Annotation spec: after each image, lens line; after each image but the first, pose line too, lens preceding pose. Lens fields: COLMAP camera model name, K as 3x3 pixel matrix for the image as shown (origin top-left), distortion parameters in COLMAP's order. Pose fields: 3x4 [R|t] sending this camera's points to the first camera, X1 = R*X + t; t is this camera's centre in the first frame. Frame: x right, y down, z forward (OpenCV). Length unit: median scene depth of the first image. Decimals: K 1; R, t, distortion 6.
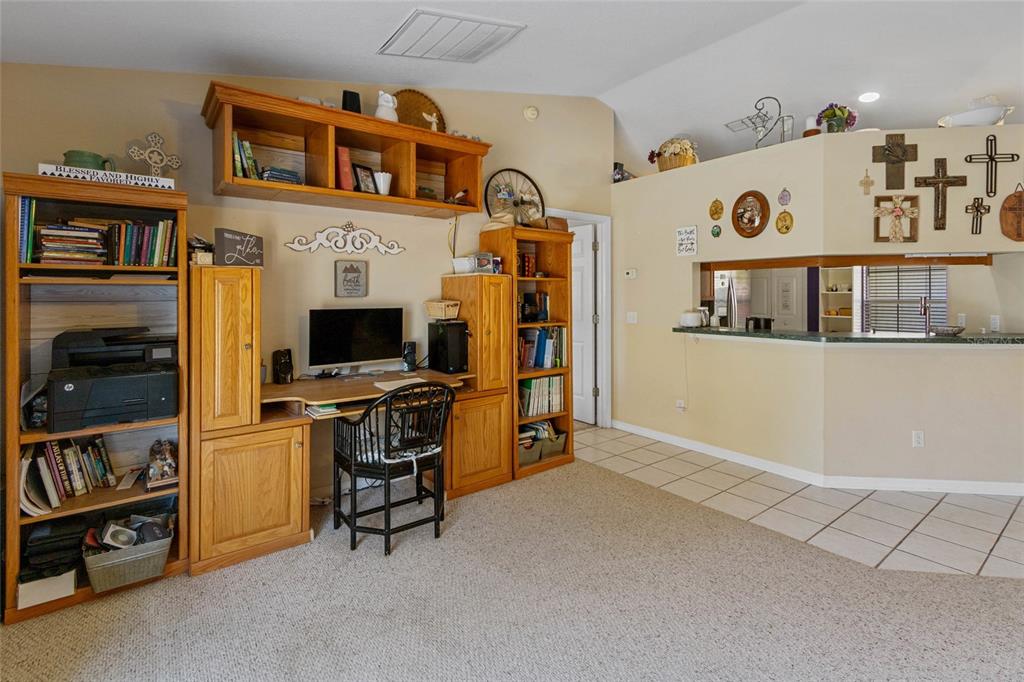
lens RADIAL K [[495.0, 0, 560.0], [0, 495.0, 296.1], [0, 0, 1]] dist [-0.000597, -0.001295]
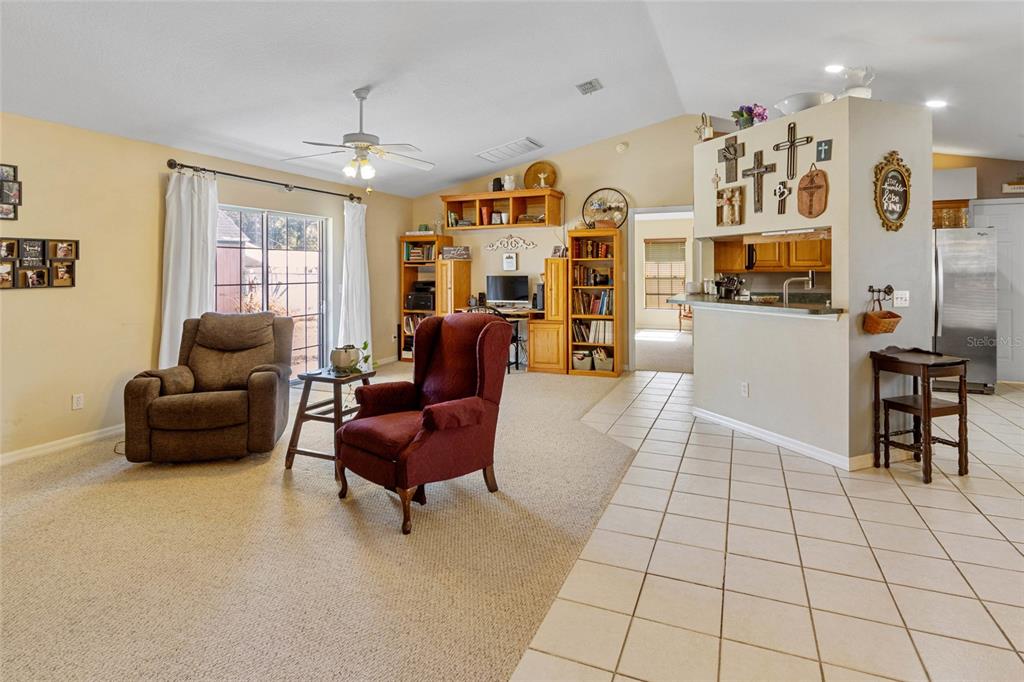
lens RADIAL K [[545.0, 0, 512.3], [0, 545.0, 259.4], [0, 0, 1]] dist [0.001318, 0.001891]
pose [[0.479568, -0.014960, -0.877377, 1.621209], [0.004621, 0.999884, -0.014522, -0.010092], [0.877492, 0.002910, 0.479582, -0.112529]]
